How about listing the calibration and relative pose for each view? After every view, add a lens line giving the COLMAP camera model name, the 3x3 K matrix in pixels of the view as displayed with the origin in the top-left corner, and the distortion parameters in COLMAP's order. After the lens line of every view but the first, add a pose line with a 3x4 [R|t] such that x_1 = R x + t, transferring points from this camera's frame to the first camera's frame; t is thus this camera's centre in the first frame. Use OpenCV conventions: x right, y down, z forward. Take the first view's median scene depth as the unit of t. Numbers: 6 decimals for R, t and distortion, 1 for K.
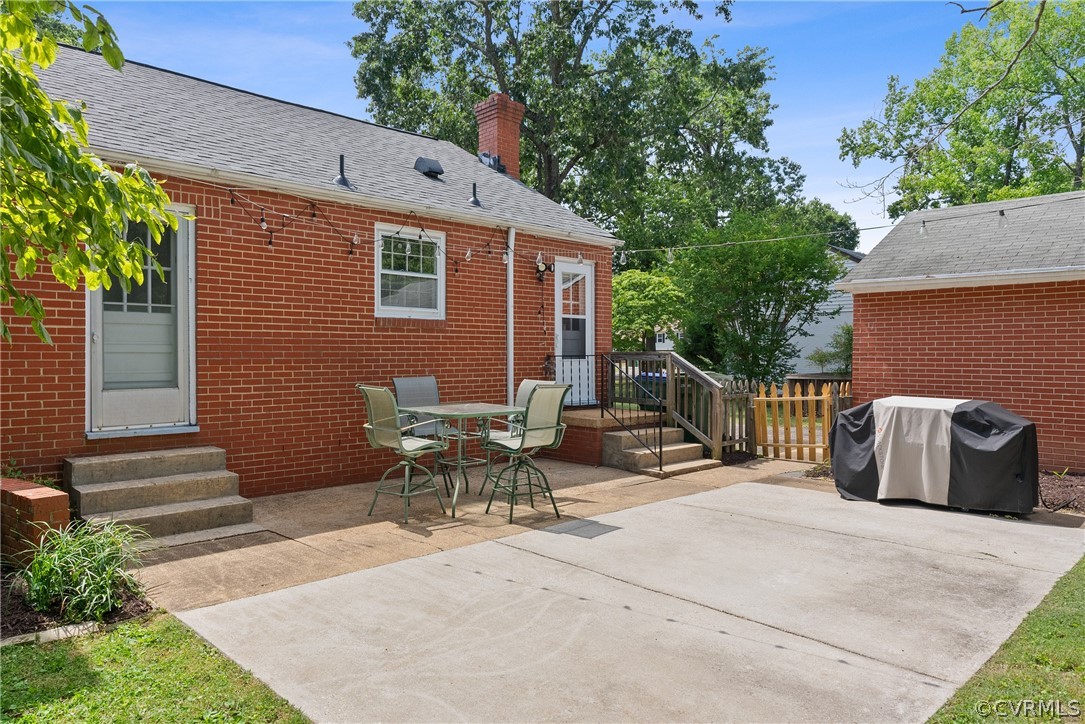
lens RADIAL K [[702.4, 0, 543.6], [0, 702.4, 361.0], [0, 0, 1]] dist [-0.005589, 0.000288]
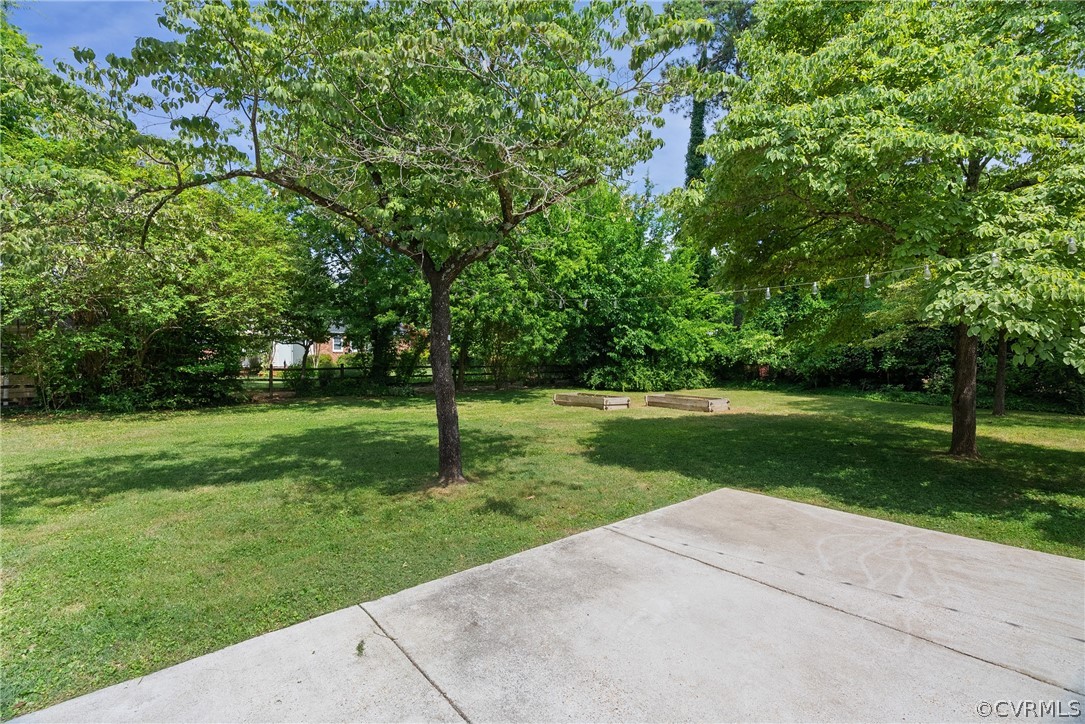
lens RADIAL K [[492.8, 0, 543.5], [0, 492.8, 358.9], [0, 0, 1]] dist [-0.014515, 0.001080]
pose [[-0.998374, -0.000447, 0.056996, 0.571756], [0.000158, 0.999944, 0.010608, -0.042770], [-0.056998, 0.010599, -0.998318, 2.052400]]
